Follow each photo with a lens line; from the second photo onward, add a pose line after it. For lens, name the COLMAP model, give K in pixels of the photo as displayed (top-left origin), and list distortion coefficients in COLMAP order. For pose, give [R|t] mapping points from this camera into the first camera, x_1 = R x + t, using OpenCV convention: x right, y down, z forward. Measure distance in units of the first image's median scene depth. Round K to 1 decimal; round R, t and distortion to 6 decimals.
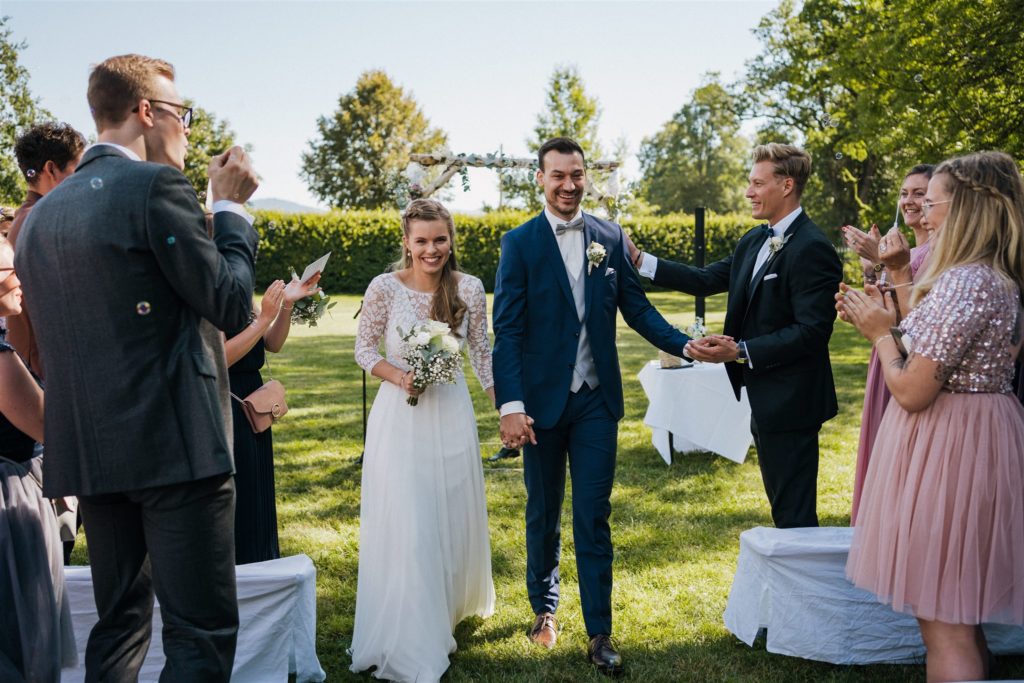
lens RADIAL K [[1008.2, 0, 512.0], [0, 1008.2, 341.5], [0, 0, 1]] dist [0.015556, 0.018909]
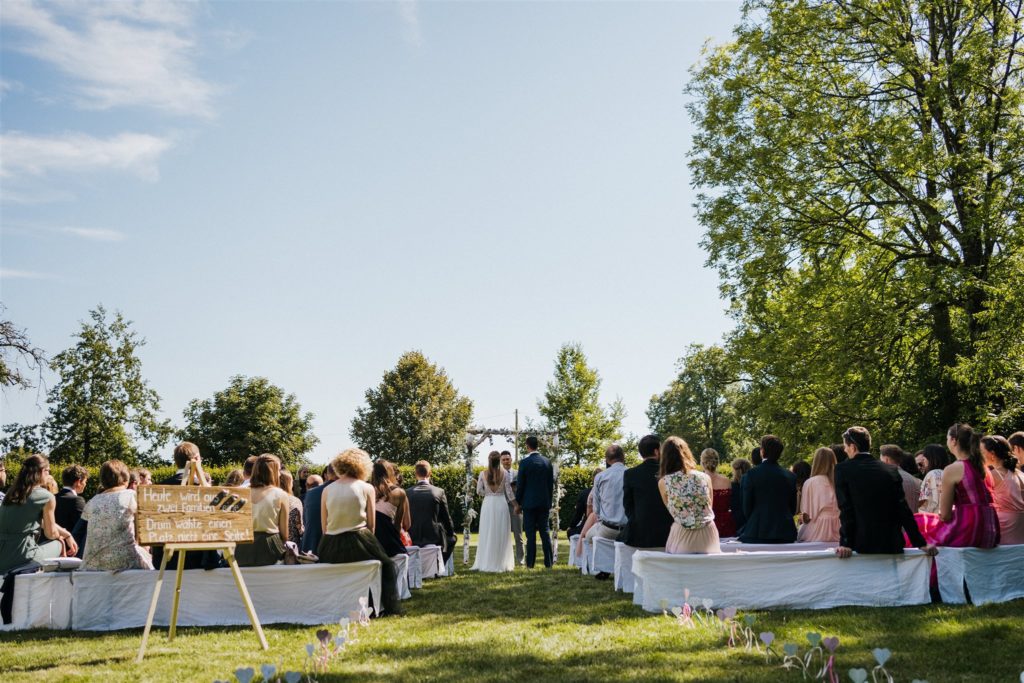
lens RADIAL K [[1008.2, 0, 512.0], [0, 1008.2, 341.5], [0, 0, 1]] dist [0.015556, 0.018909]
pose [[0.999692, -0.017242, -0.017875, 0.006497], [0.012206, 0.967906, -0.251017, 0.028132], [0.021629, 0.250722, 0.967818, -0.186685]]
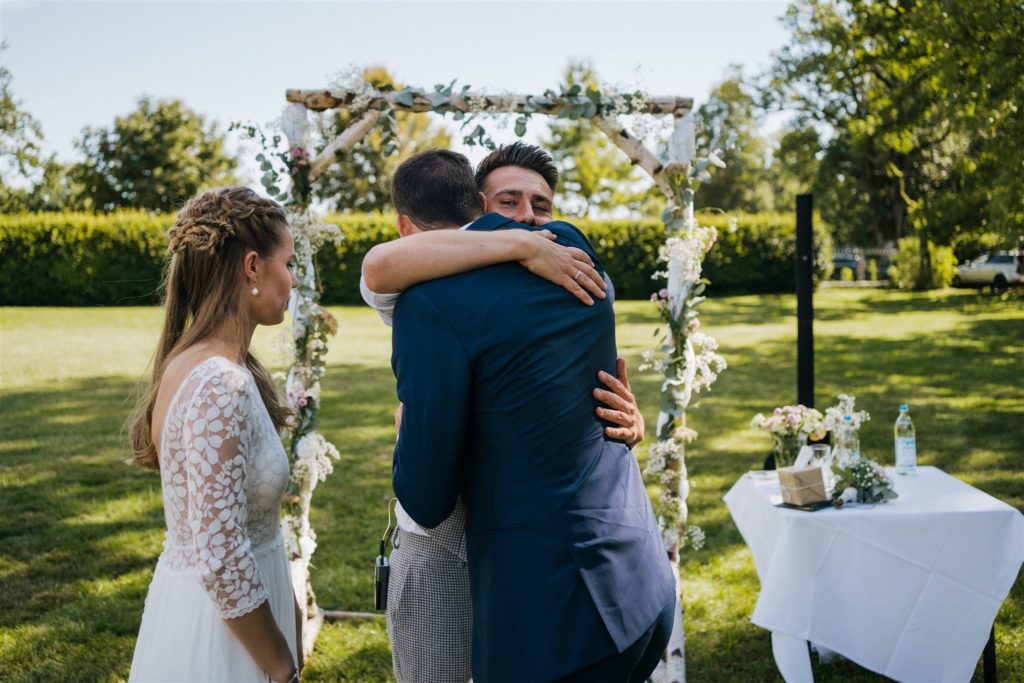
lens RADIAL K [[1016.2, 0, 493.6], [0, 1016.2, 323.4], [0, 0, 1]] dist [-0.002273, 0.139397]
pose [[0.999432, -0.008252, -0.032676, 0.002758], [0.007520, 0.999719, -0.022471, -0.007032], [0.032853, 0.022212, 0.999213, 0.064453]]
